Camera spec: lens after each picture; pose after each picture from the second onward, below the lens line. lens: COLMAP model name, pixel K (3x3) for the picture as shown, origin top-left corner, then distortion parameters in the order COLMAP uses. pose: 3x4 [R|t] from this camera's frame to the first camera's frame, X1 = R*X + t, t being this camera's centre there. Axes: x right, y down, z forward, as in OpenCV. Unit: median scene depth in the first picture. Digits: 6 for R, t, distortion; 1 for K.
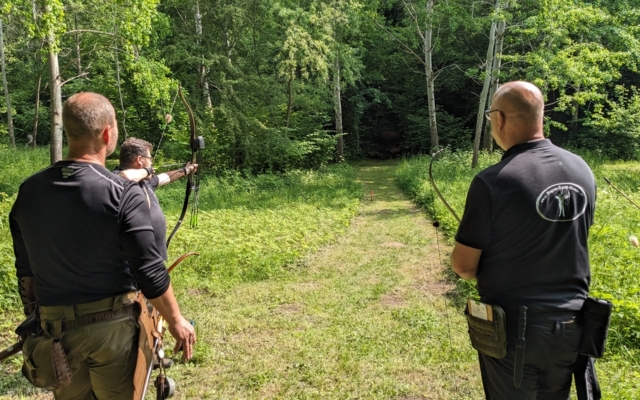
lens RADIAL K [[499.1, 0, 318.3], [0, 499.1, 201.2], [0, 0, 1]] dist [0.001687, -0.000528]
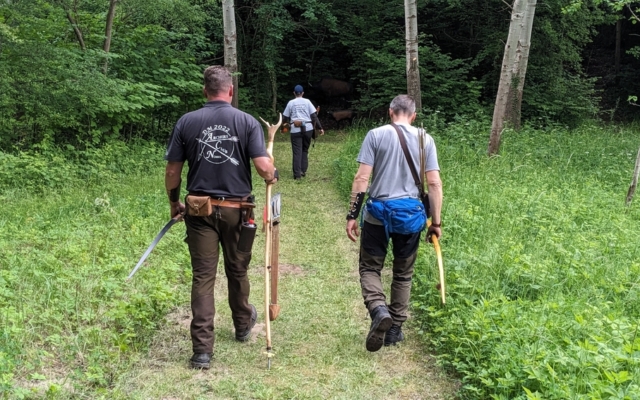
lens RADIAL K [[499.1, 0, 321.6], [0, 499.1, 199.3], [0, 0, 1]] dist [0.001687, -0.000528]
pose [[0.997195, 0.035567, 0.065858, 0.101838], [-0.039183, 0.997747, 0.054459, -0.038430], [-0.063773, -0.056887, 0.996342, 0.461418]]
